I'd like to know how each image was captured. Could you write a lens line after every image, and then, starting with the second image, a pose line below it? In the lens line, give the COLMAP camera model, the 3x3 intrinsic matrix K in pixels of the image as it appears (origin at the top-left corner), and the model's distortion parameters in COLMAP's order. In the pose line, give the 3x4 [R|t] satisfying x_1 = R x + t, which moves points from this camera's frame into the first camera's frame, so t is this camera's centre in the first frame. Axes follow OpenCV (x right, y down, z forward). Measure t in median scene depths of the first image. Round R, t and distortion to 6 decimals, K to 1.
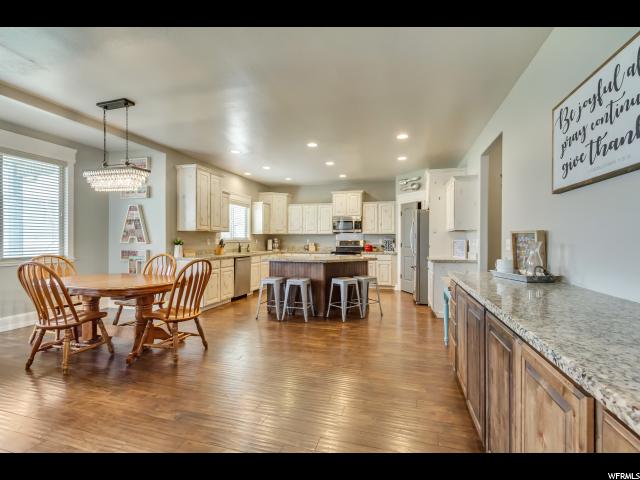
lens RADIAL K [[299.1, 0, 320.4], [0, 299.1, 238.5], [0, 0, 1]] dist [0.008094, -0.000198]
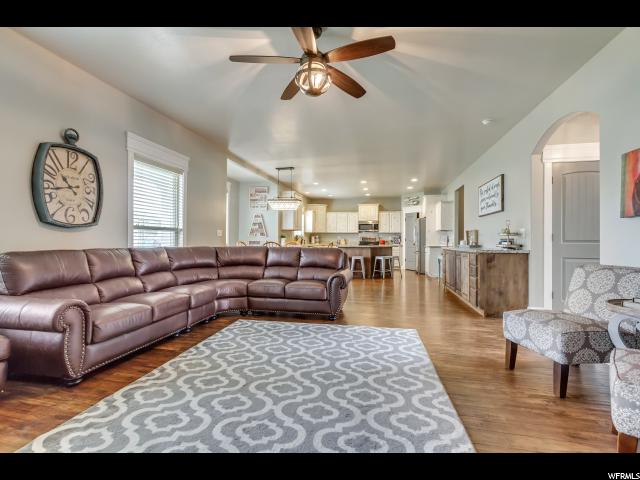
lens RADIAL K [[299.1, 0, 320.4], [0, 299.1, 238.5], [0, 0, 1]] dist [0.008094, -0.000198]
pose [[0.997670, 0.003943, 0.068113, -0.356366], [-0.003659, 0.999984, -0.004295, 0.029634], [-0.068129, 0.004036, 0.997668, -0.670374]]
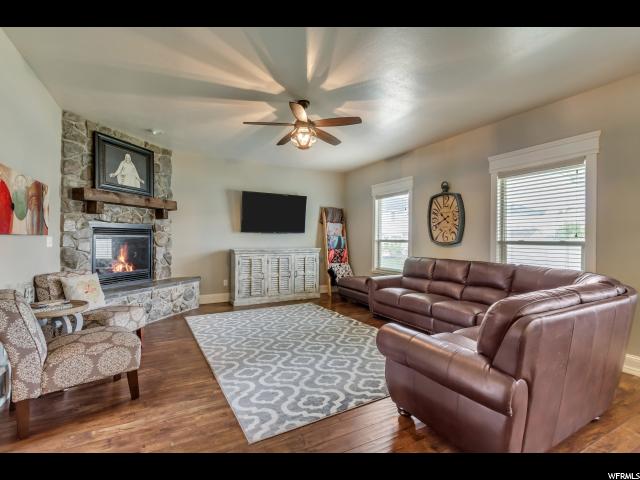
lens RADIAL K [[299.1, 0, 320.4], [0, 299.1, 238.5], [0, 0, 1]] dist [0.008094, -0.000198]
pose [[-0.707799, -0.005898, -0.706390, 0.066834], [-0.005286, 0.999981, -0.003053, -0.002796], [0.706394, 0.001573, -0.707817, 0.228725]]
